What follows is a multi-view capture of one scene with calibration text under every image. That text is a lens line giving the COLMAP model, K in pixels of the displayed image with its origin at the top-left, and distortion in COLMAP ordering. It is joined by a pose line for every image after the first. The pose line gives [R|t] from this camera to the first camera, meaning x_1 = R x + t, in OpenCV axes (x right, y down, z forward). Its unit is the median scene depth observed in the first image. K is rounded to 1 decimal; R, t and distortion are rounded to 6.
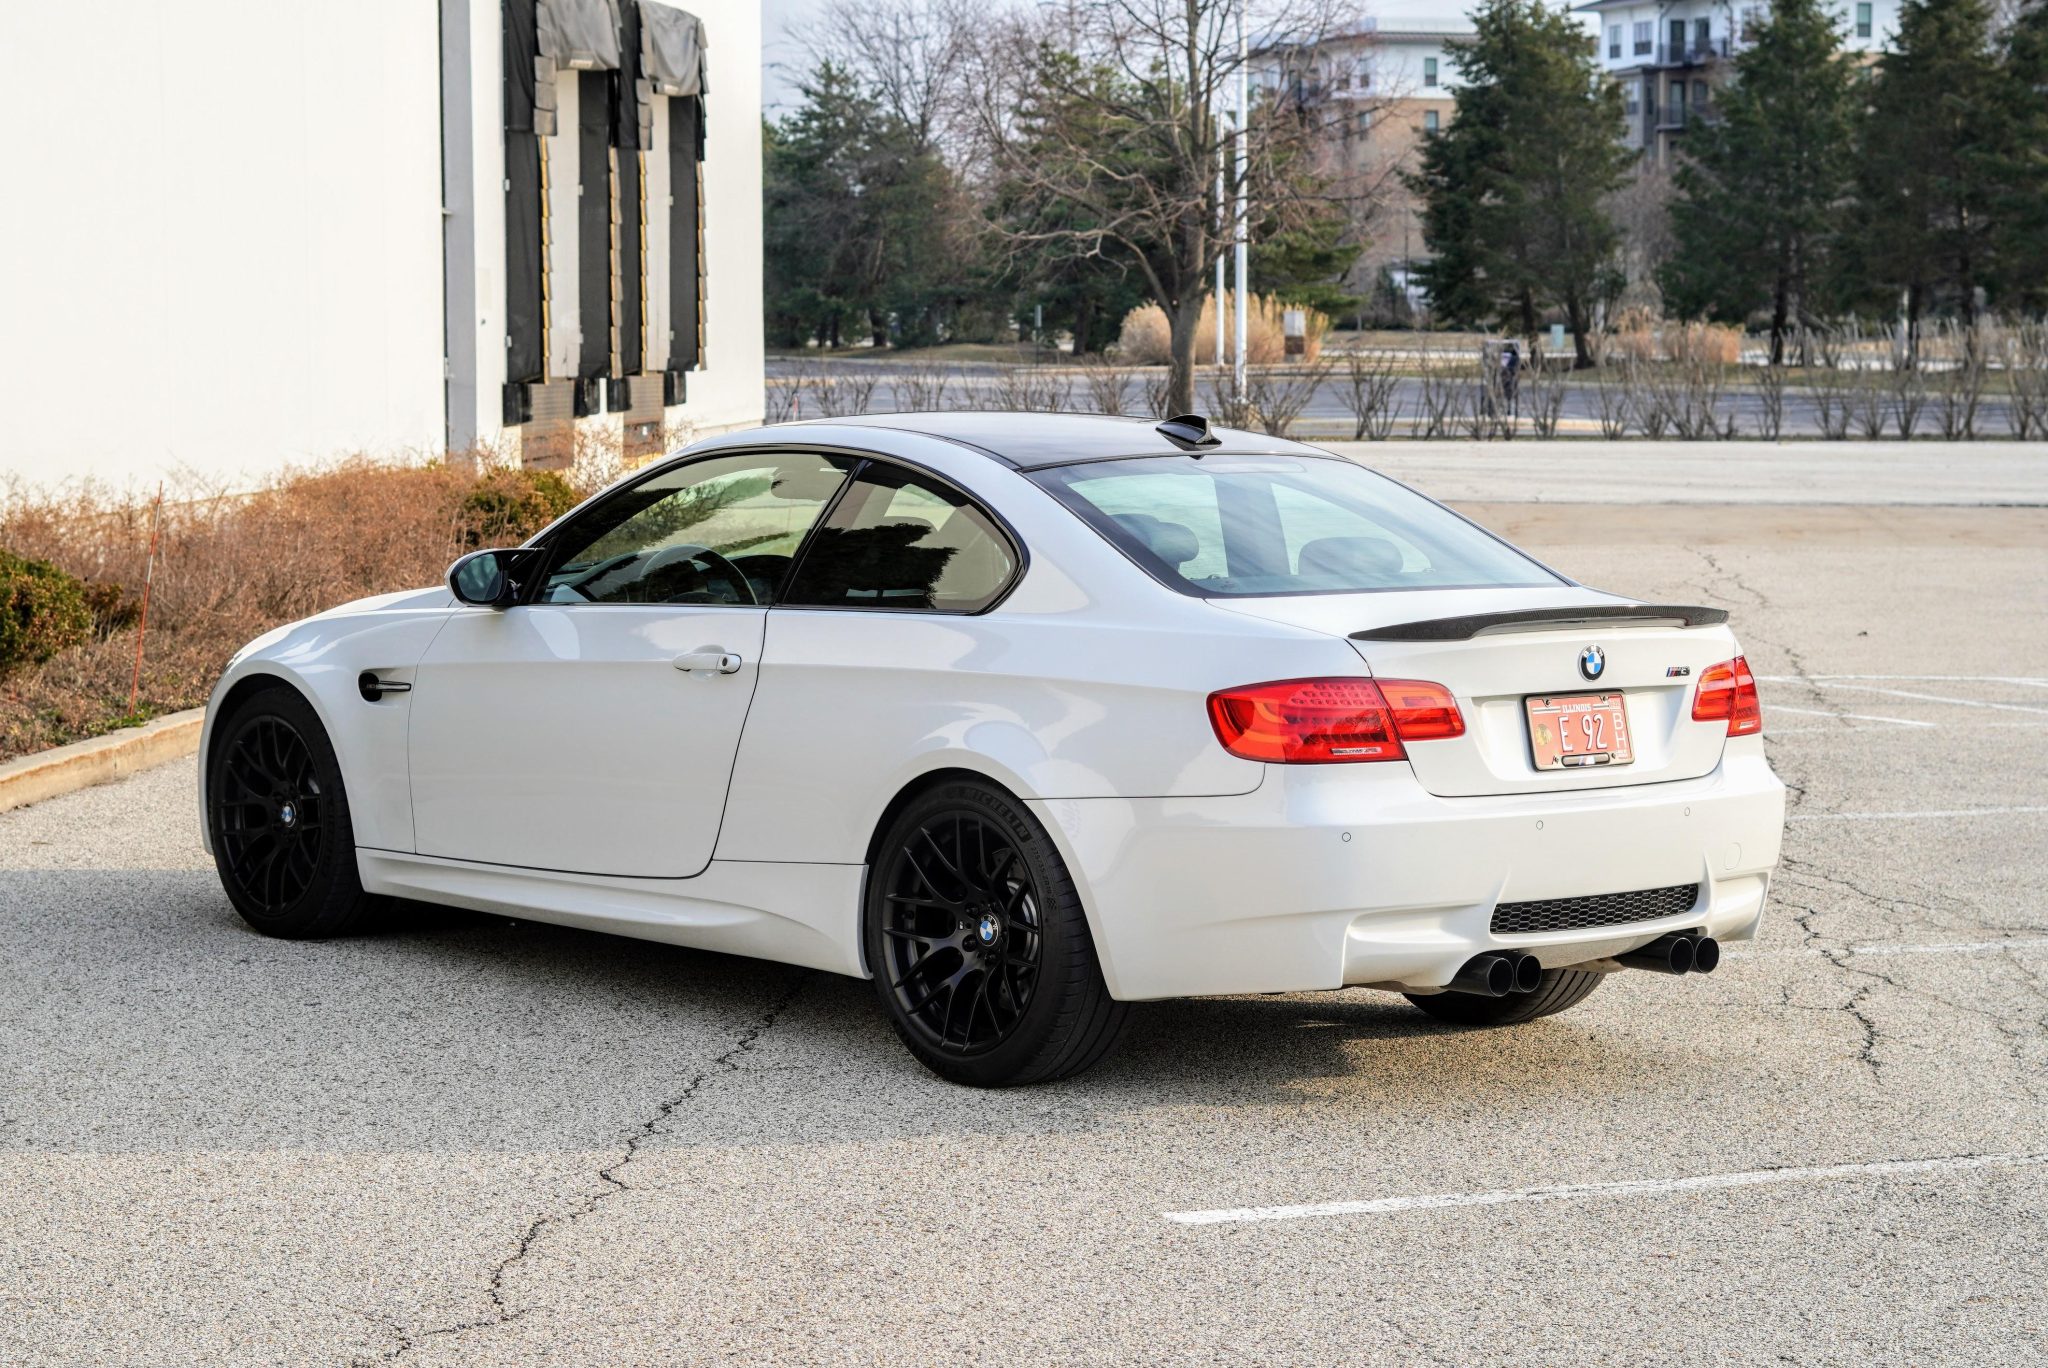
lens RADIAL K [[4580.5, 0, 1026.9], [0, 4580.5, 682.2], [0, 0, 1]] dist [-0.012110, 0.000000]
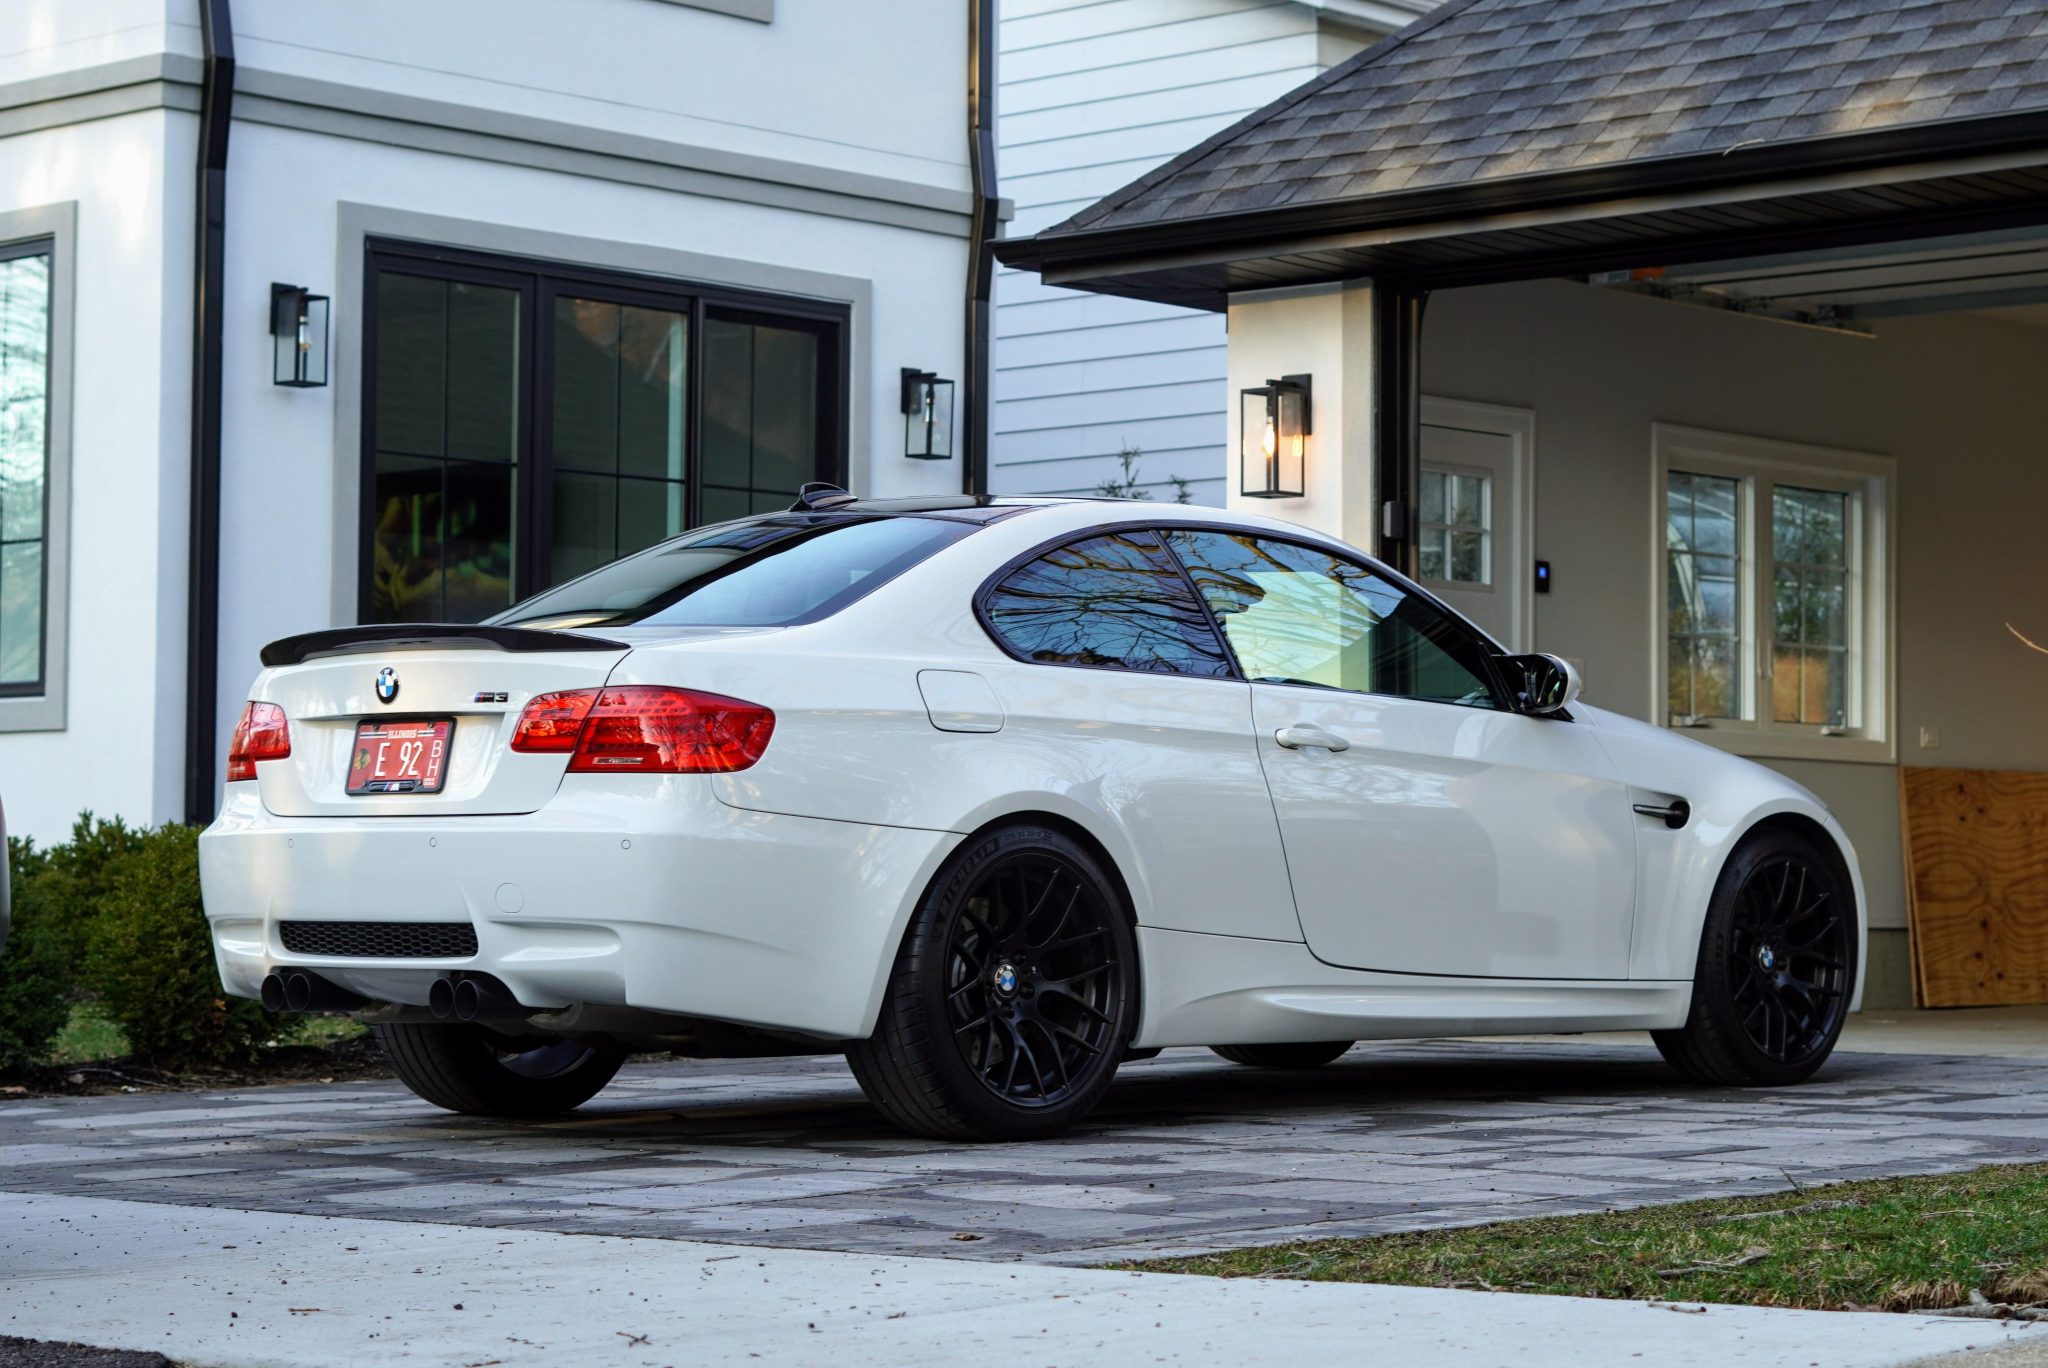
lens RADIAL K [[4580.5, 0, 1033.3], [0, 4580.5, 687.5], [0, 0, 1]] dist [-0.012110, 0.000000]
pose [[0.094425, -0.052671, -0.994138, 1.093665], [-0.070149, 0.995765, -0.059420, 0.043972], [0.993057, 0.075349, 0.090330, 1.035260]]
